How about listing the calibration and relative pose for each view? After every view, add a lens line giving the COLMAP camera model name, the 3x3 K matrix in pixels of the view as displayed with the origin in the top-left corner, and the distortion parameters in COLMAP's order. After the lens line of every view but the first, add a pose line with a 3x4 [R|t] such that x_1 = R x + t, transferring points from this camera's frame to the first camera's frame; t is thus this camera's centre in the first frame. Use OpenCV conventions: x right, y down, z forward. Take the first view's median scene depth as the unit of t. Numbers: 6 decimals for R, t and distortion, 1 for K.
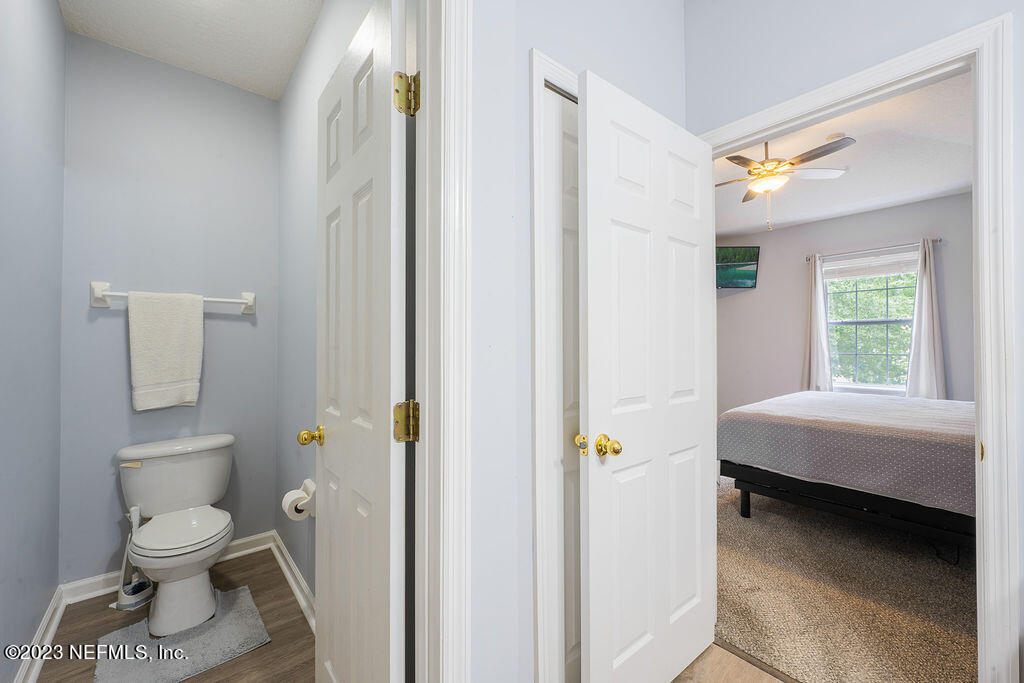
lens RADIAL K [[404.0, 0, 514.5], [0, 404.0, 342.0], [0, 0, 1]] dist [-0.002876, 0.000320]
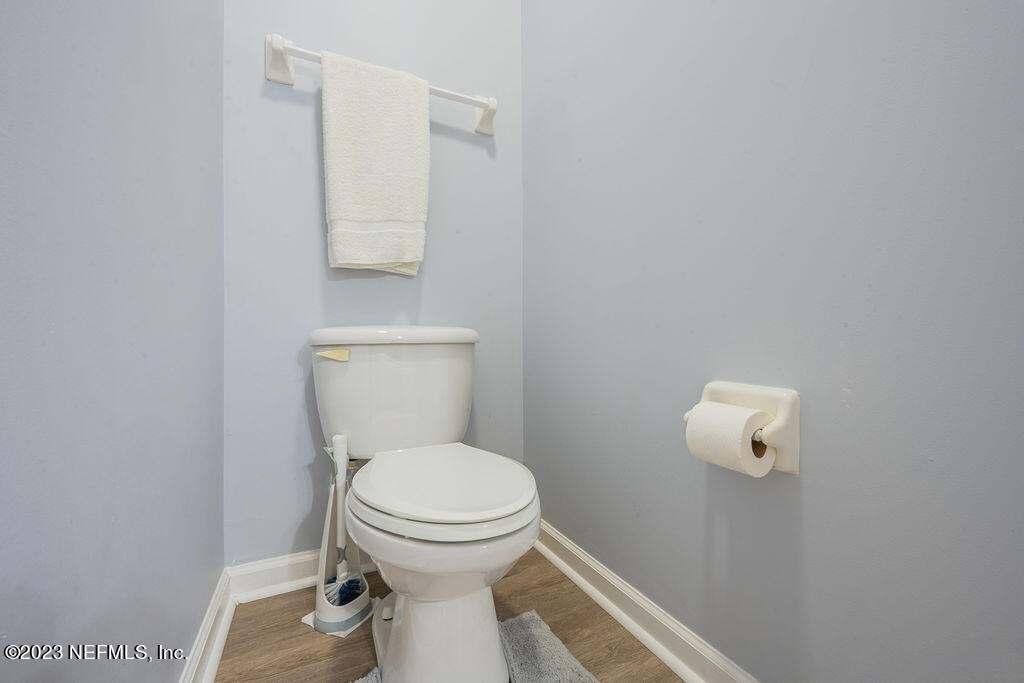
lens RADIAL K [[404.0, 0, 514.2], [0, 404.0, 341.0], [0, 0, 1]] dist [-0.002876, 0.000320]
pose [[0.970294, -0.010417, -0.241706, -0.583623], [0.010730, 0.999942, -0.000019, 0.285212], [0.241692, -0.002575, 0.970350, 0.536044]]
